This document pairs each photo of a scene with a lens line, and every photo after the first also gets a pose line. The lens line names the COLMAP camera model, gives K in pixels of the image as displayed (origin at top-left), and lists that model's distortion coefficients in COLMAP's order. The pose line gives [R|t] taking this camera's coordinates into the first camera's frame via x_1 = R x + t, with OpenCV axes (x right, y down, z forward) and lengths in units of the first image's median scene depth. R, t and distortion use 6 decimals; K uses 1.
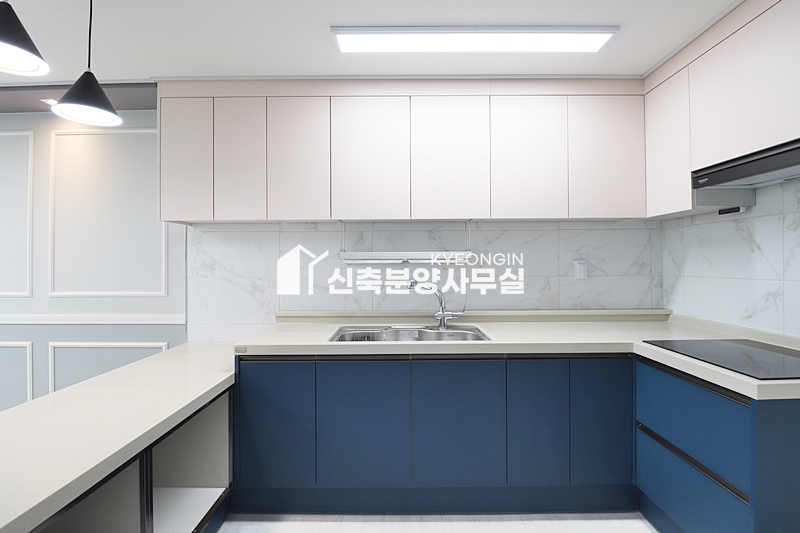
lens RADIAL K [[369.9, 0, 401.4], [0, 369.9, 258.9], [0, 0, 1]] dist [0.000856, -0.012673]
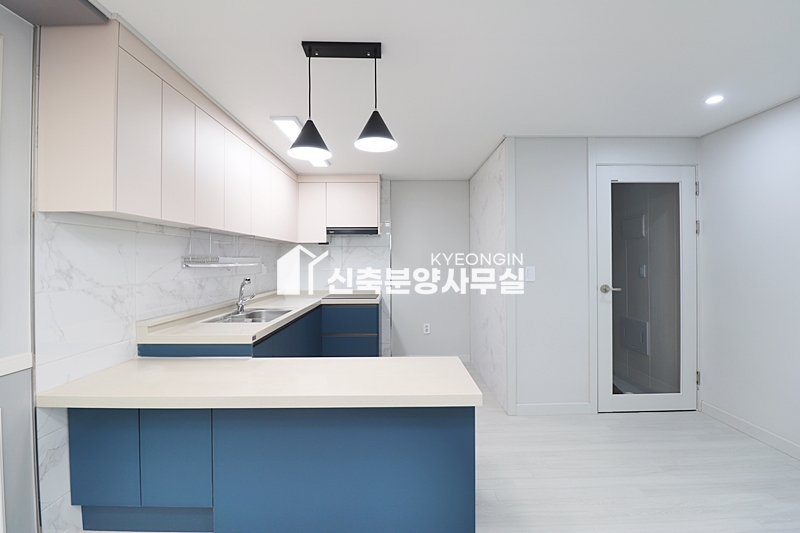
lens RADIAL K [[369.9, 0, 401.4], [0, 369.9, 258.9], [0, 0, 1]] dist [0.000856, -0.012673]
pose [[-0.009481, 0.009290, 0.999912, -1.209334], [-0.008961, 0.999916, -0.009375, -0.007089], [-0.999915, -0.009049, -0.009397, 0.381058]]
